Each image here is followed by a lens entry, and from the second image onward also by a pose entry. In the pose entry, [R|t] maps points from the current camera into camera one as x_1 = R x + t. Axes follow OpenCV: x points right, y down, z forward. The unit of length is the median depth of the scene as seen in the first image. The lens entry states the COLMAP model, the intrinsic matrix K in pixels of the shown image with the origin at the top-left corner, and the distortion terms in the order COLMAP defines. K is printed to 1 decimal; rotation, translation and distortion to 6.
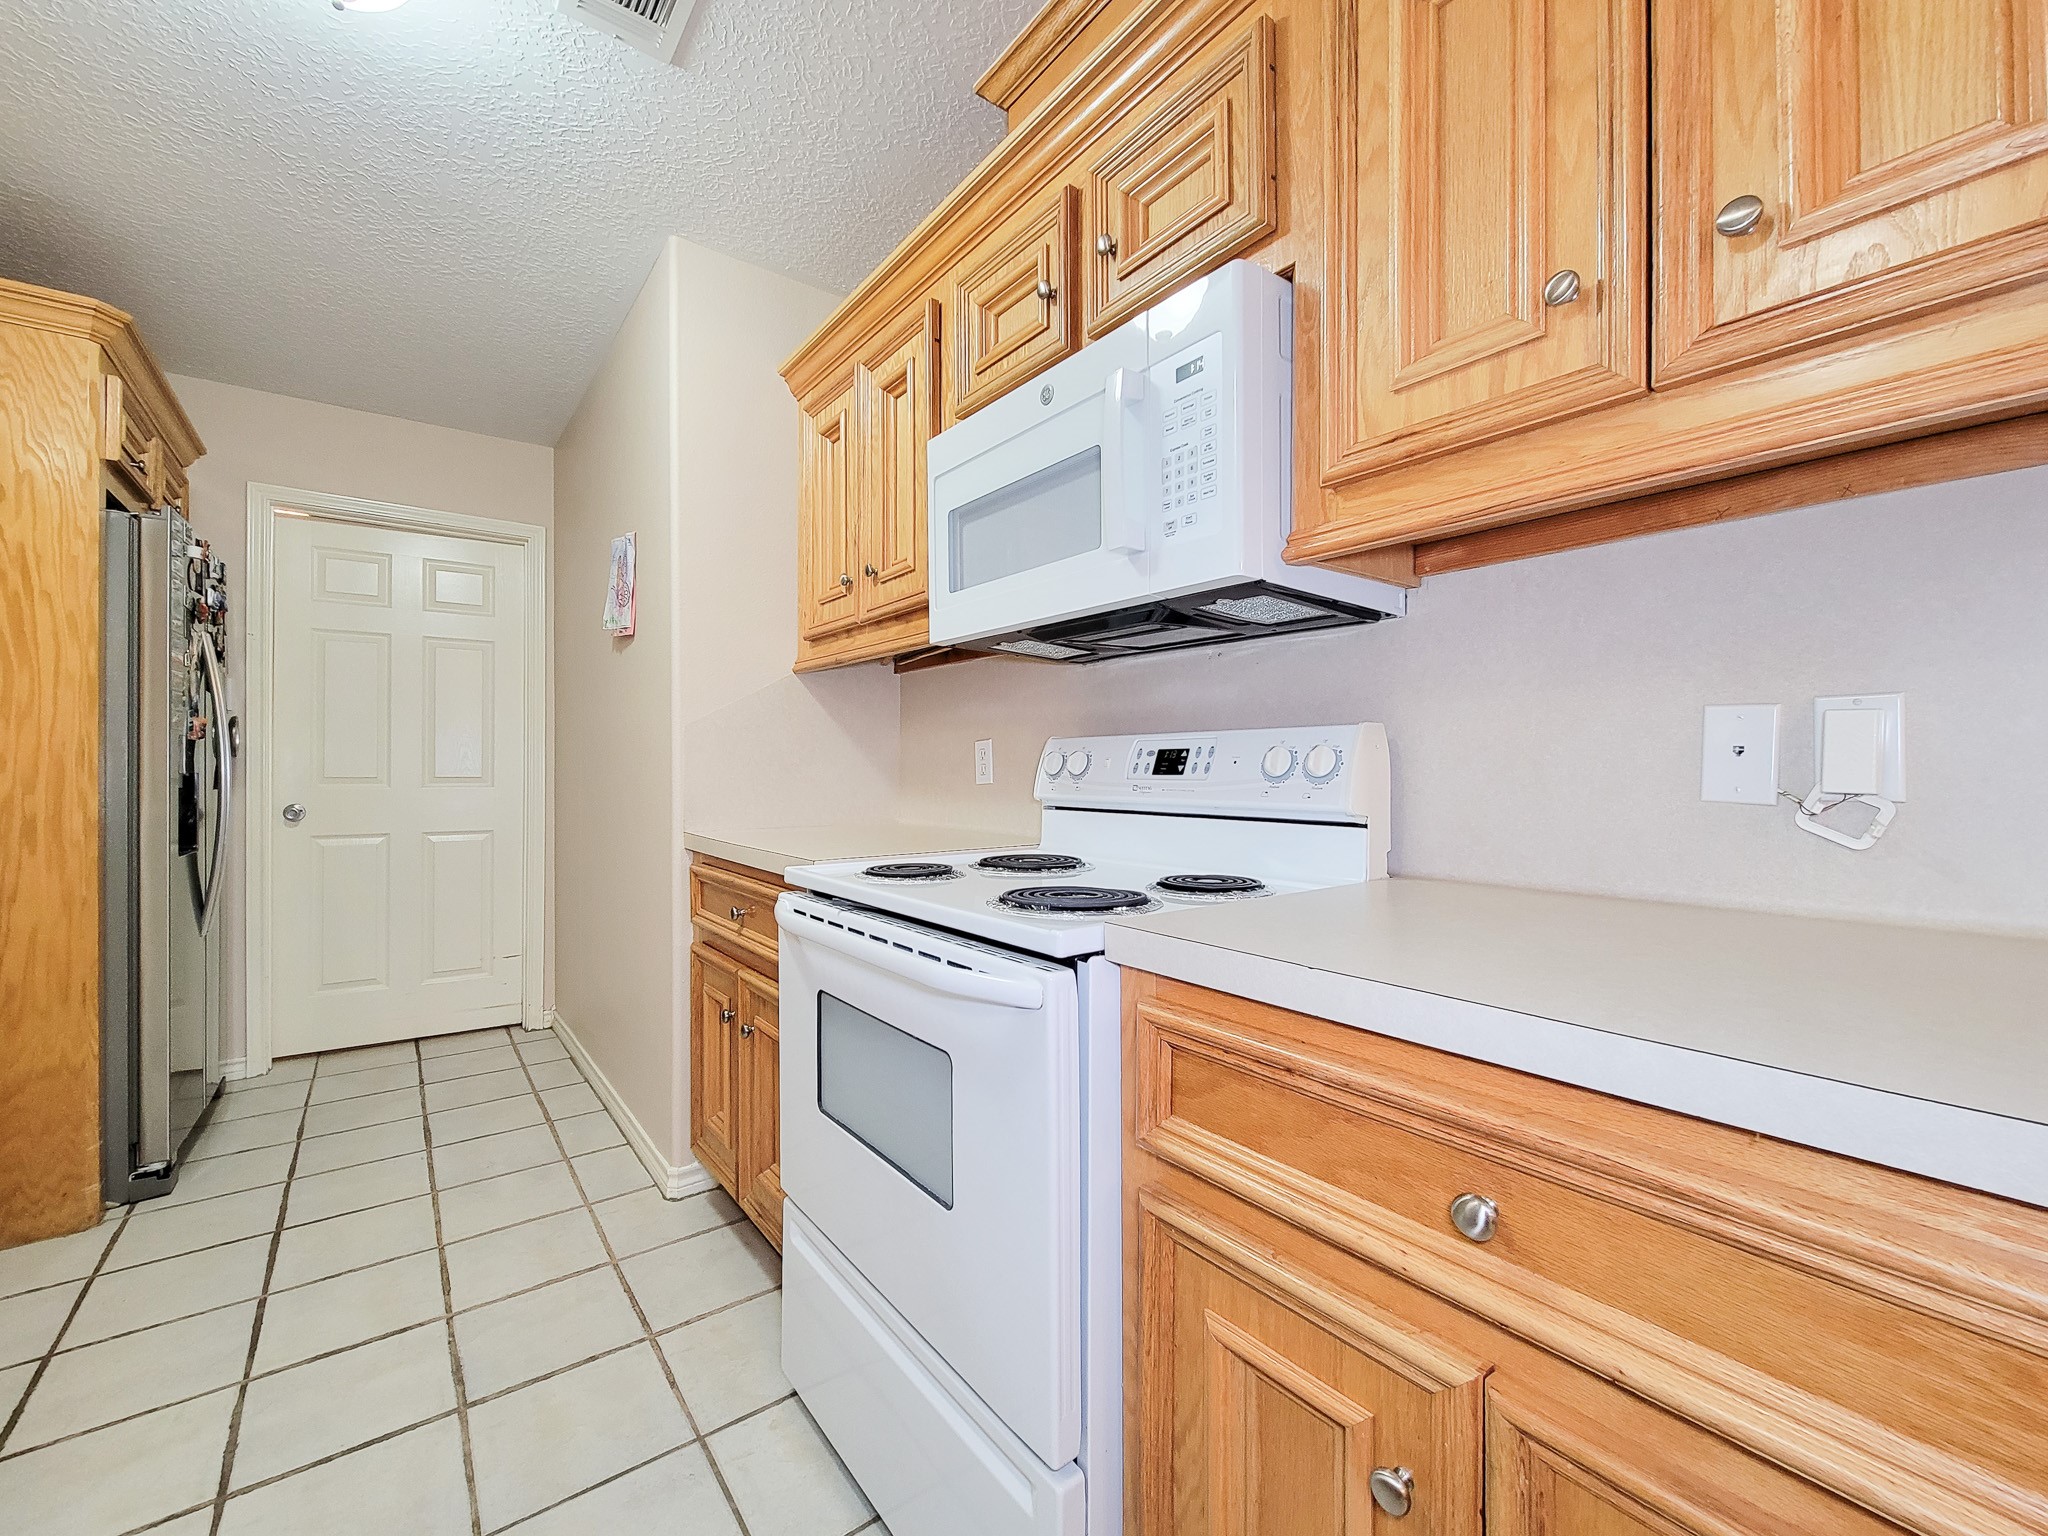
lens RADIAL K [[850.6, 0, 1020.2], [0, 850.6, 756.6], [0, 0, 1]] dist [0.001252, -0.002611]
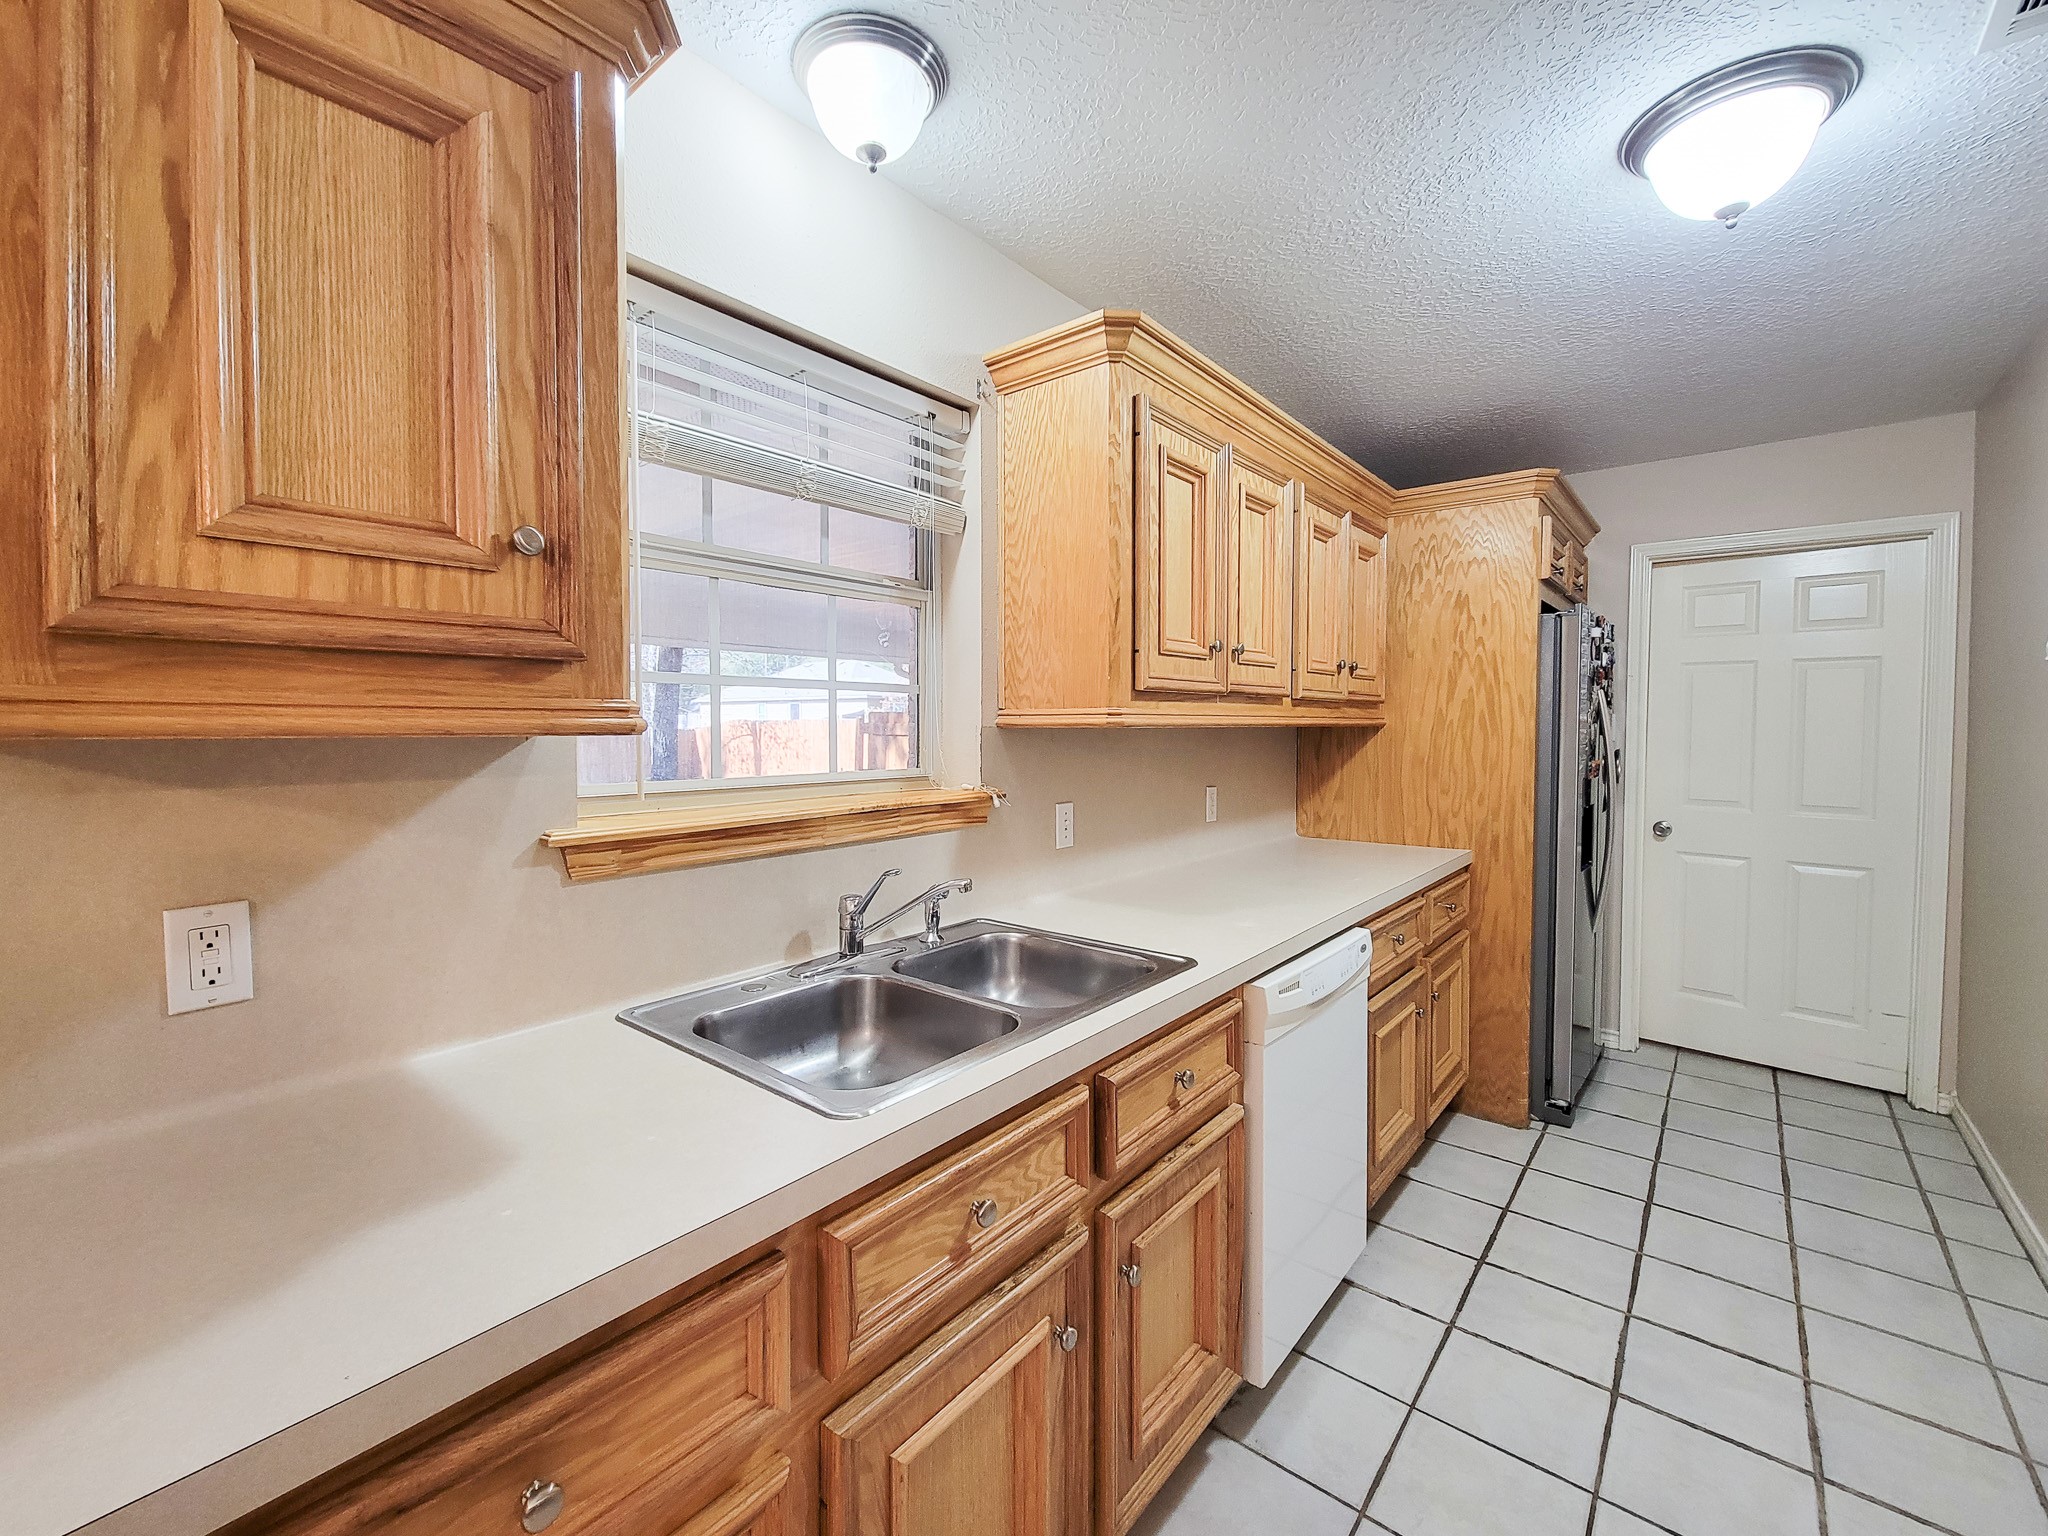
lens RADIAL K [[850.6, 0, 1020.2], [0, 850.6, 756.6], [0, 0, 1]] dist [0.001252, -0.002611]
pose [[0.224264, 0.029295, -0.974088, 0.068501], [-0.000026, 0.999548, 0.030055, -0.090302], [0.974528, -0.006715, 0.224163, -0.112075]]
